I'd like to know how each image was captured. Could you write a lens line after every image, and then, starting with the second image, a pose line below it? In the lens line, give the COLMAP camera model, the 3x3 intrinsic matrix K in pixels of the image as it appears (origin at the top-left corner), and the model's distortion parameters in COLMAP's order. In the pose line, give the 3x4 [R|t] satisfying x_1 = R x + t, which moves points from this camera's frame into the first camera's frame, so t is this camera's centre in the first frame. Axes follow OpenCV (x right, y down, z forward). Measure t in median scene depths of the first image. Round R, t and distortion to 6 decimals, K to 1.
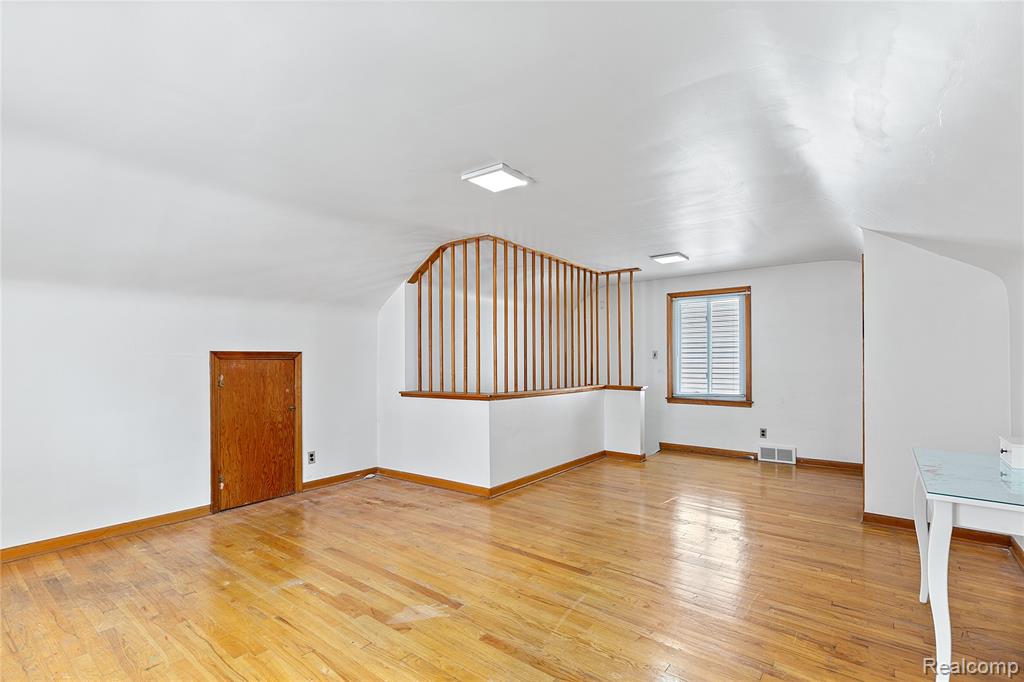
lens RADIAL K [[464.3, 0, 504.0], [0, 464.3, 358.7], [0, 0, 1]] dist [0.010432, -0.002516]
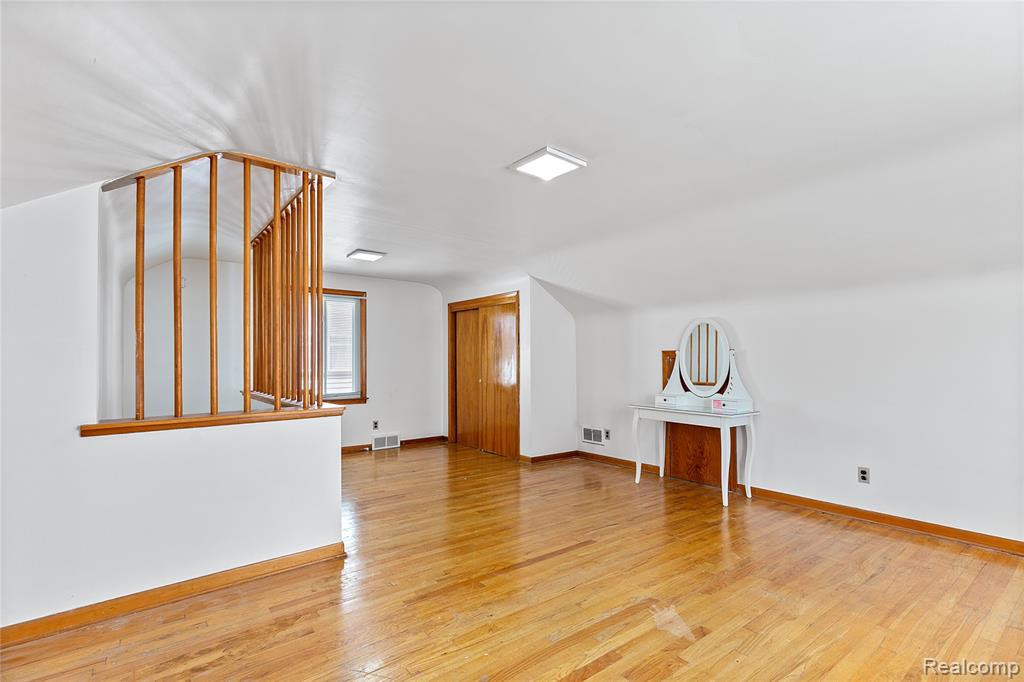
lens RADIAL K [[464.3, 0, 514.7], [0, 464.3, 347.5], [0, 0, 1]] dist [0.010432, -0.002516]
pose [[0.255747, 0.030892, 0.966250, -0.490837], [-0.004104, 0.999515, -0.030869, 0.007112], [-0.966735, 0.003929, 0.255750, 0.433529]]
